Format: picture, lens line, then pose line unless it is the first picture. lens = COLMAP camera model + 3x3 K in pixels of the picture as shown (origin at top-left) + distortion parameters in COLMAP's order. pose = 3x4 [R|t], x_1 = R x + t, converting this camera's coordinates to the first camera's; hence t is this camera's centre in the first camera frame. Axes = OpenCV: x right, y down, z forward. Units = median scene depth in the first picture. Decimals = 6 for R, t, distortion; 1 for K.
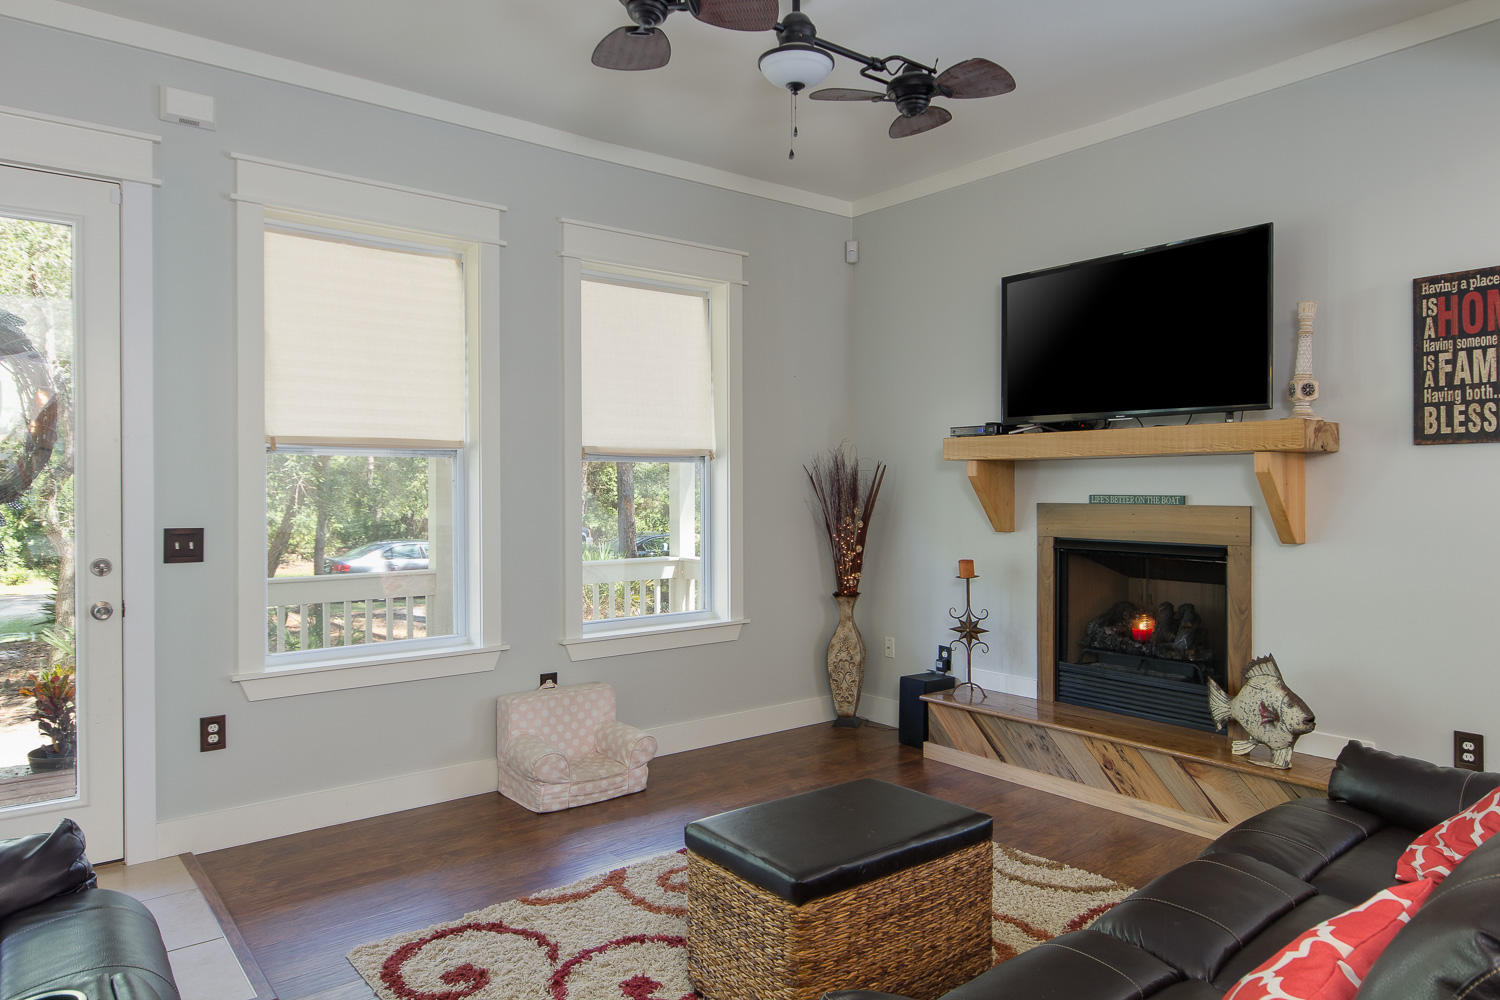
lens RADIAL K [[957.8, 0, 743.8], [0, 957.8, 489.8], [0, 0, 1]] dist [-0.004717, -0.002112]
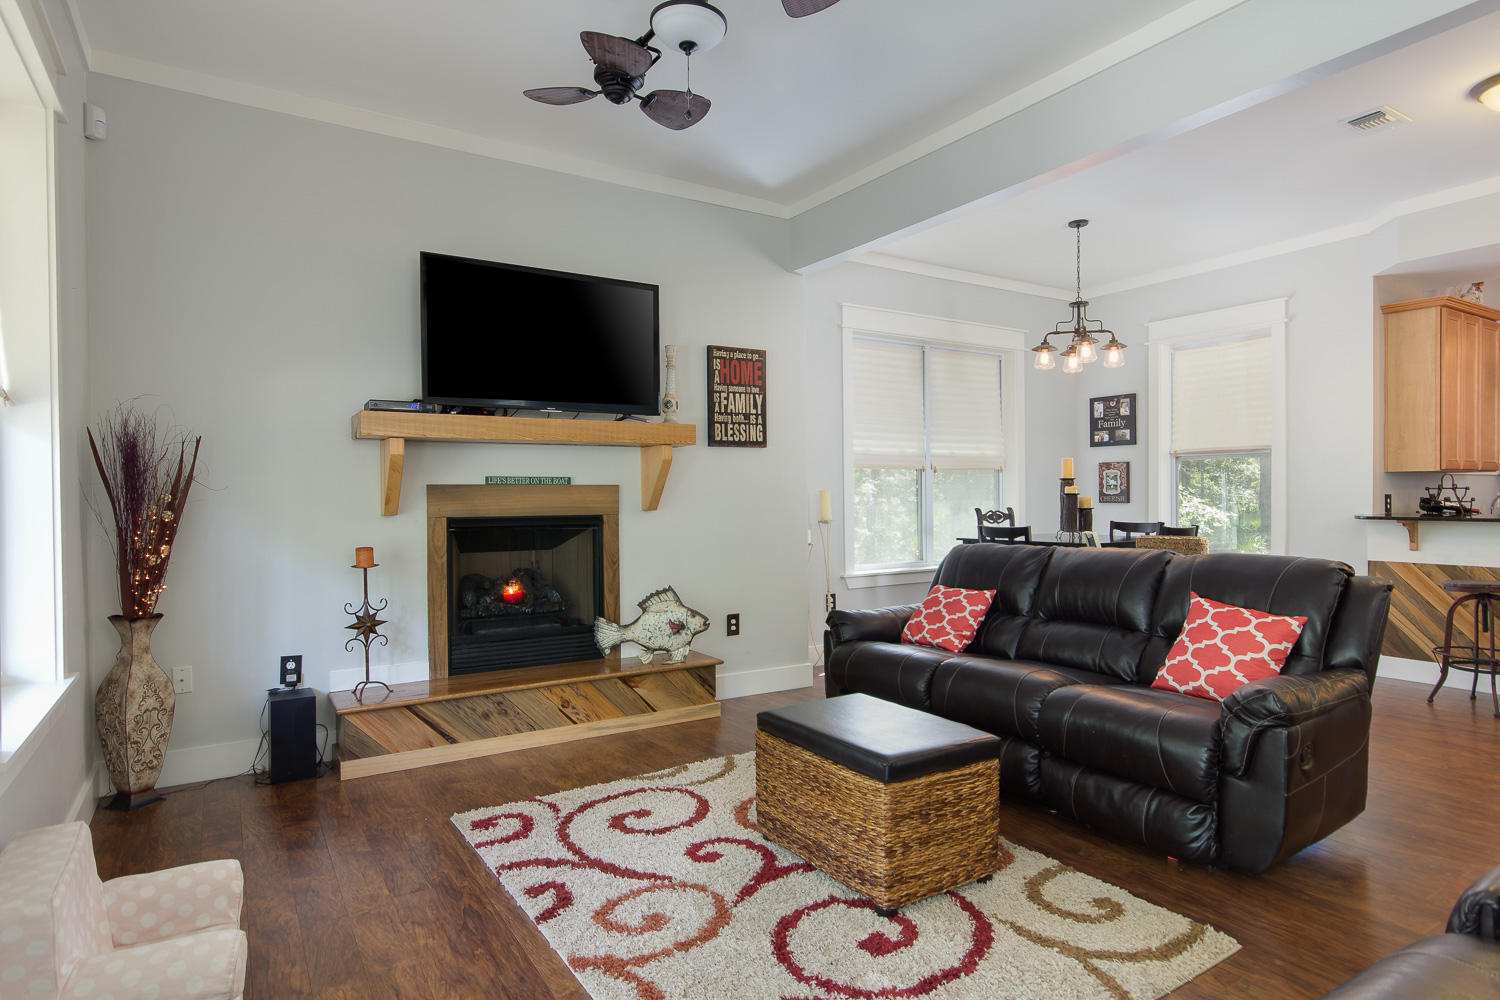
lens RADIAL K [[854.8, 0, 758.6], [0, 854.8, 501.9], [0, 0, 1]] dist [-0.002569, 0.002843]
pose [[0.092507, -0.008553, 0.995675, -0.695045], [0.008249, 0.999935, 0.007824, 0.034942], [-0.995678, 0.007489, 0.092572, 0.719171]]
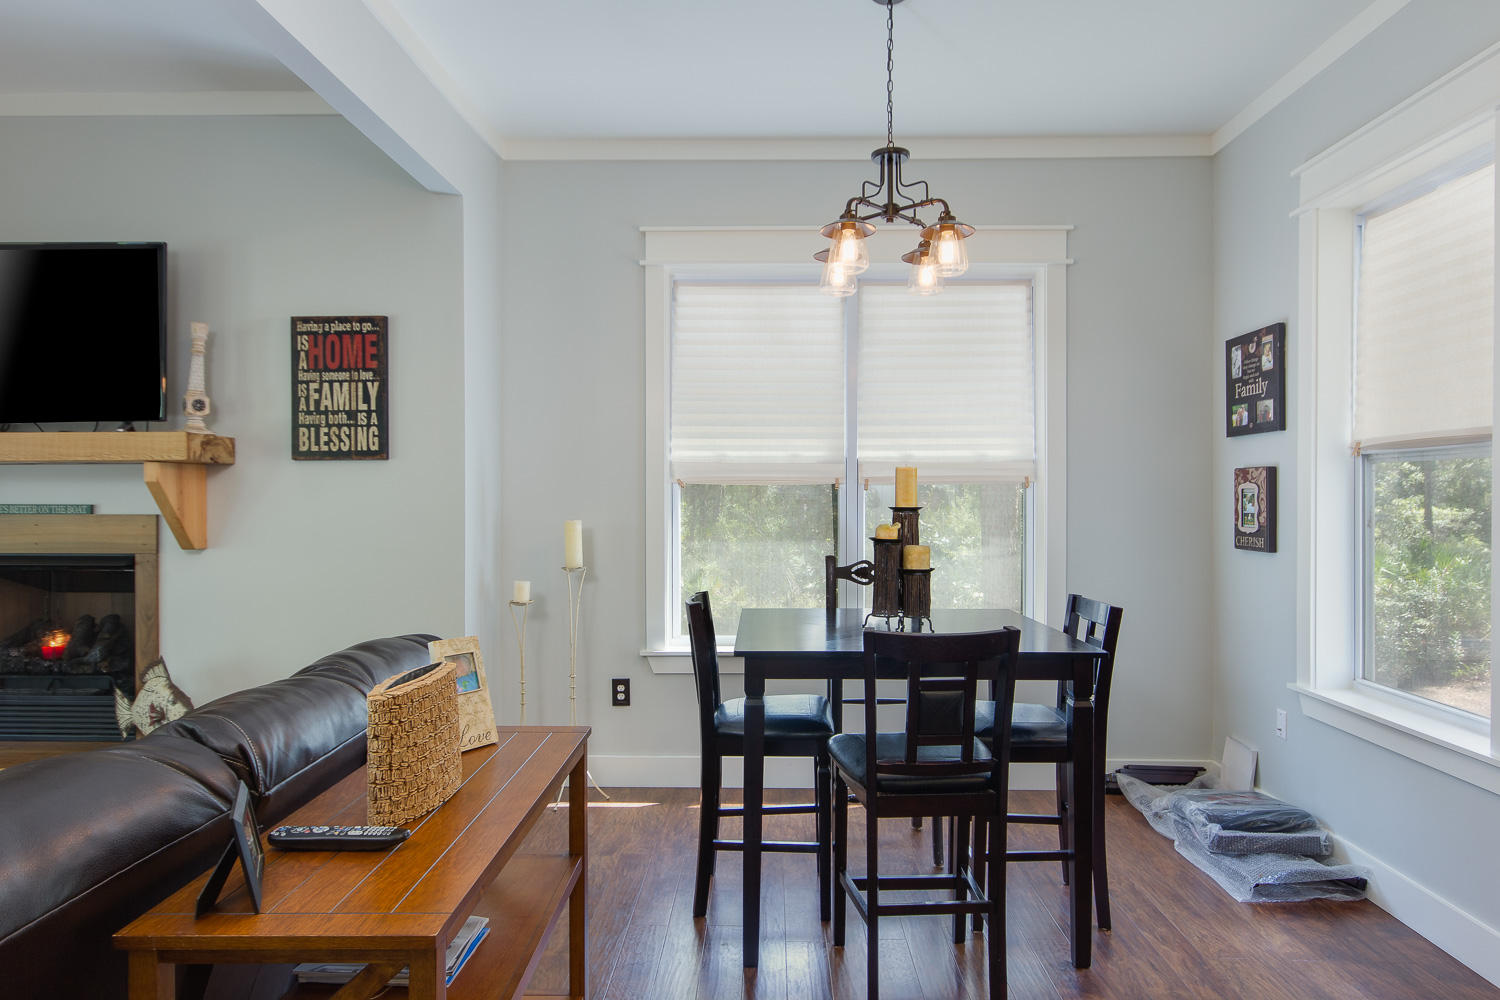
lens RADIAL K [[924.8, 0, 754.2], [0, 924.8, 499.4], [0, 0, 1]] dist [0.008282, 0.001513]
pose [[0.634142, -0.002737, 0.773212, 0.172089], [0.000717, 0.999995, 0.002952, -0.001744], [-0.773216, -0.001317, 0.634141, -0.136848]]
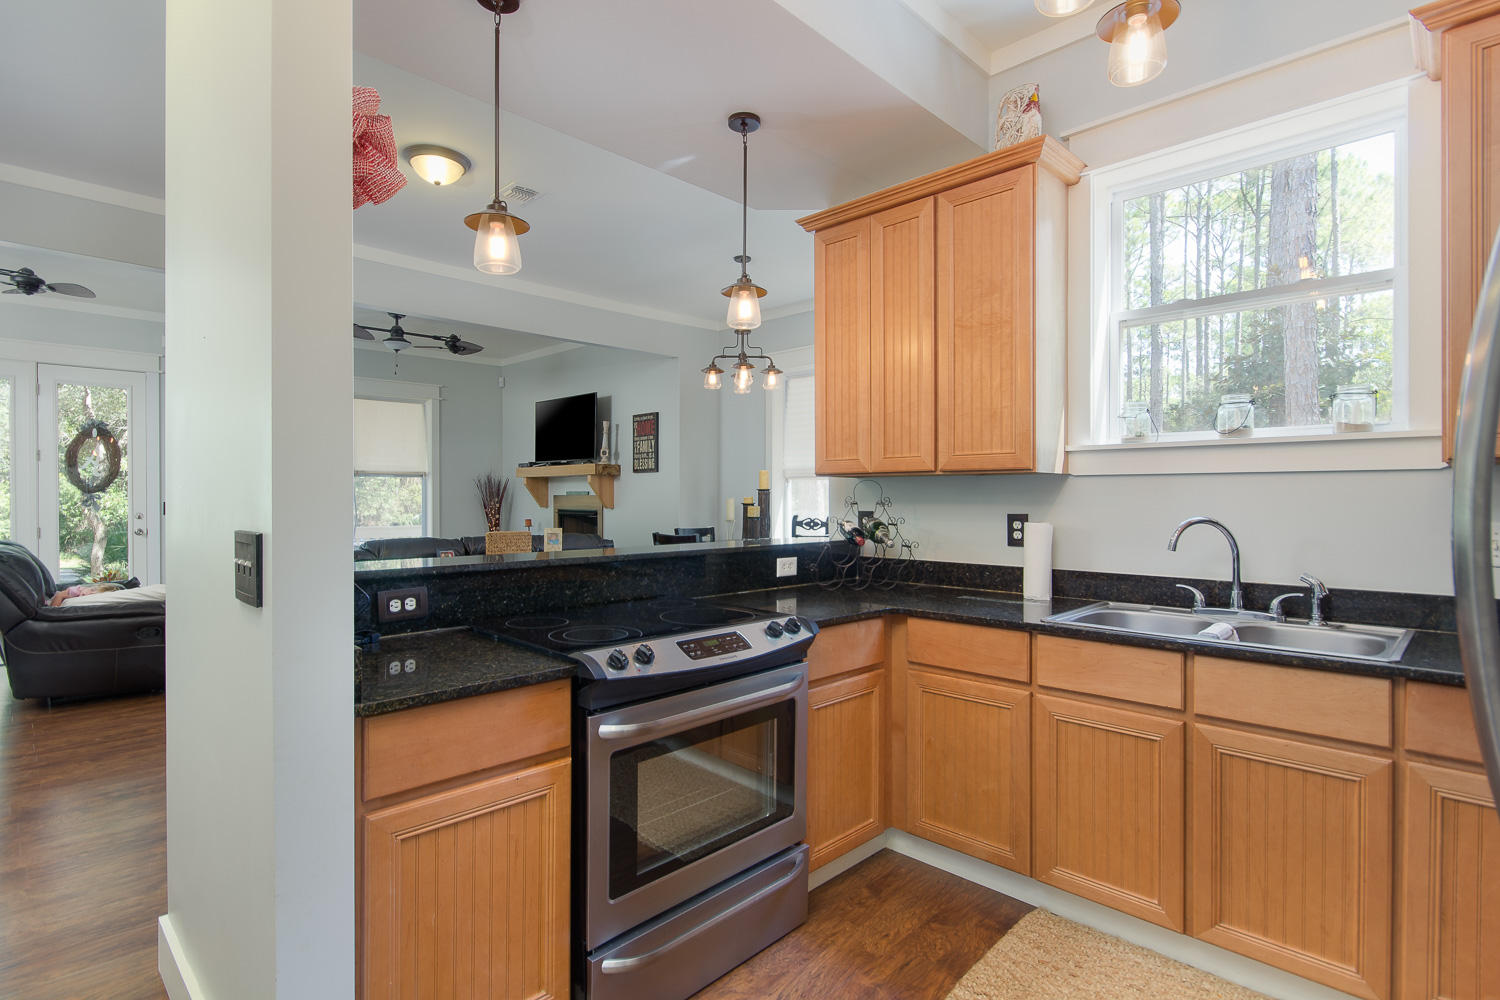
lens RADIAL K [[794.1, 0, 758.7], [0, 794.1, 499.6], [0, 0, 1]] dist [-0.001544, 0.000134]
pose [[0.992573, -0.000302, 0.121652, 0.723874], [-0.000096, 0.999995, 0.003266, 0.023647], [-0.121652, -0.003254, 0.992567, -1.310714]]
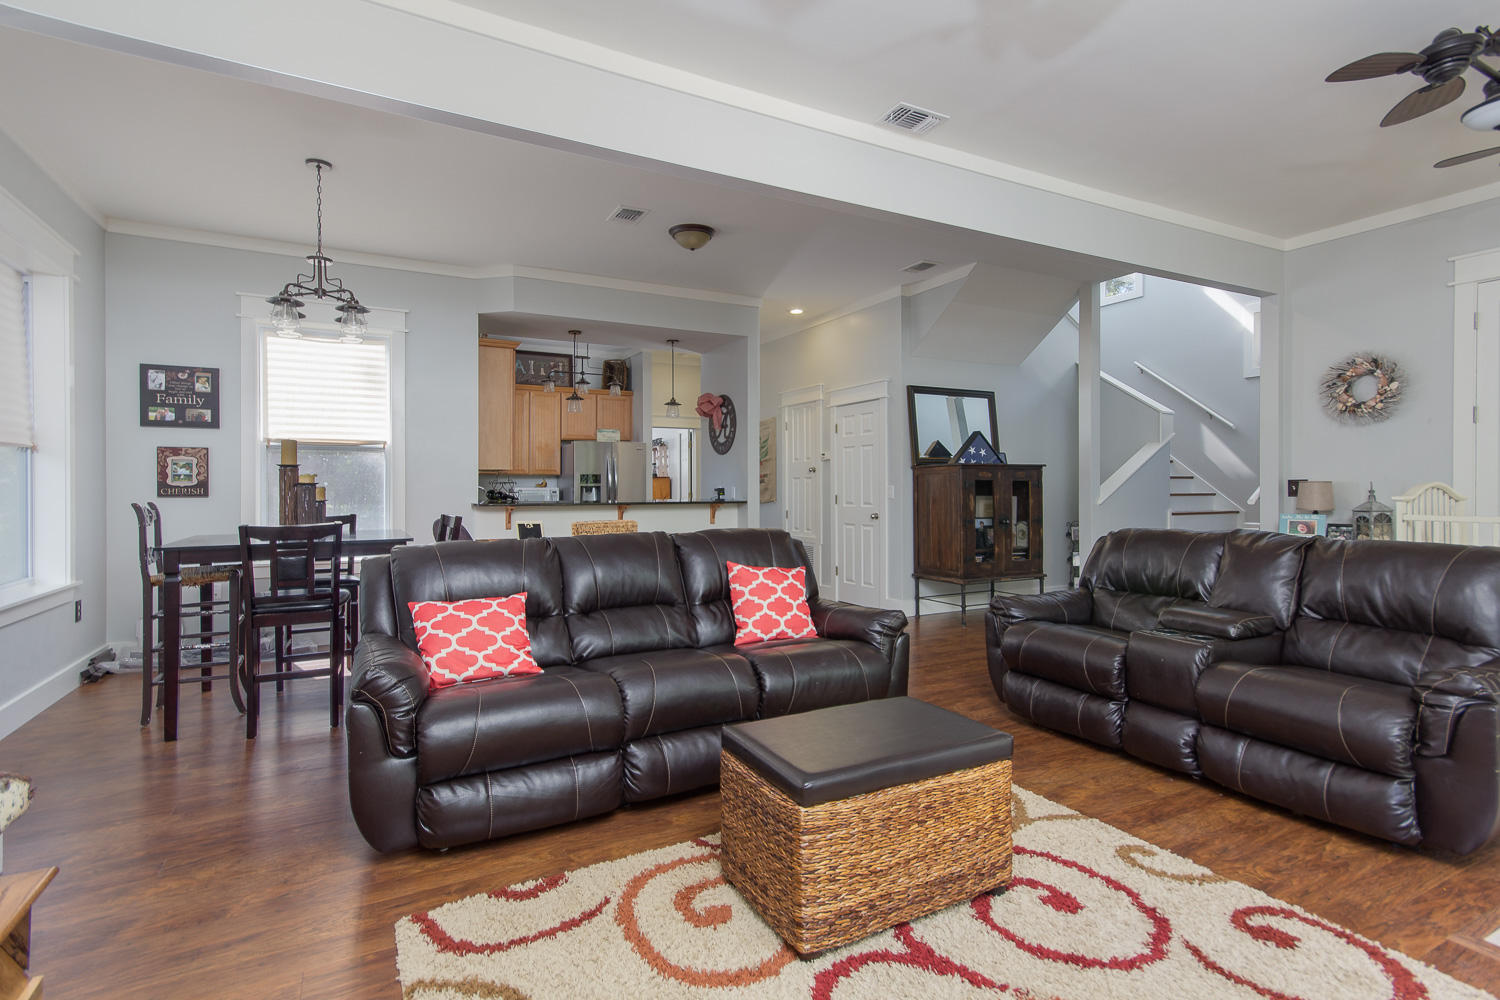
lens RADIAL K [[723.3, 0, 745.5], [0, 723.3, 493.0], [0, 0, 1]] dist [0.010891, 0.000678]
pose [[-0.987487, 0.001715, 0.157694, 0.074943], [0.002755, 0.999976, 0.006378, 0.045670], [-0.157679, 0.006733, -0.987467, 1.273491]]
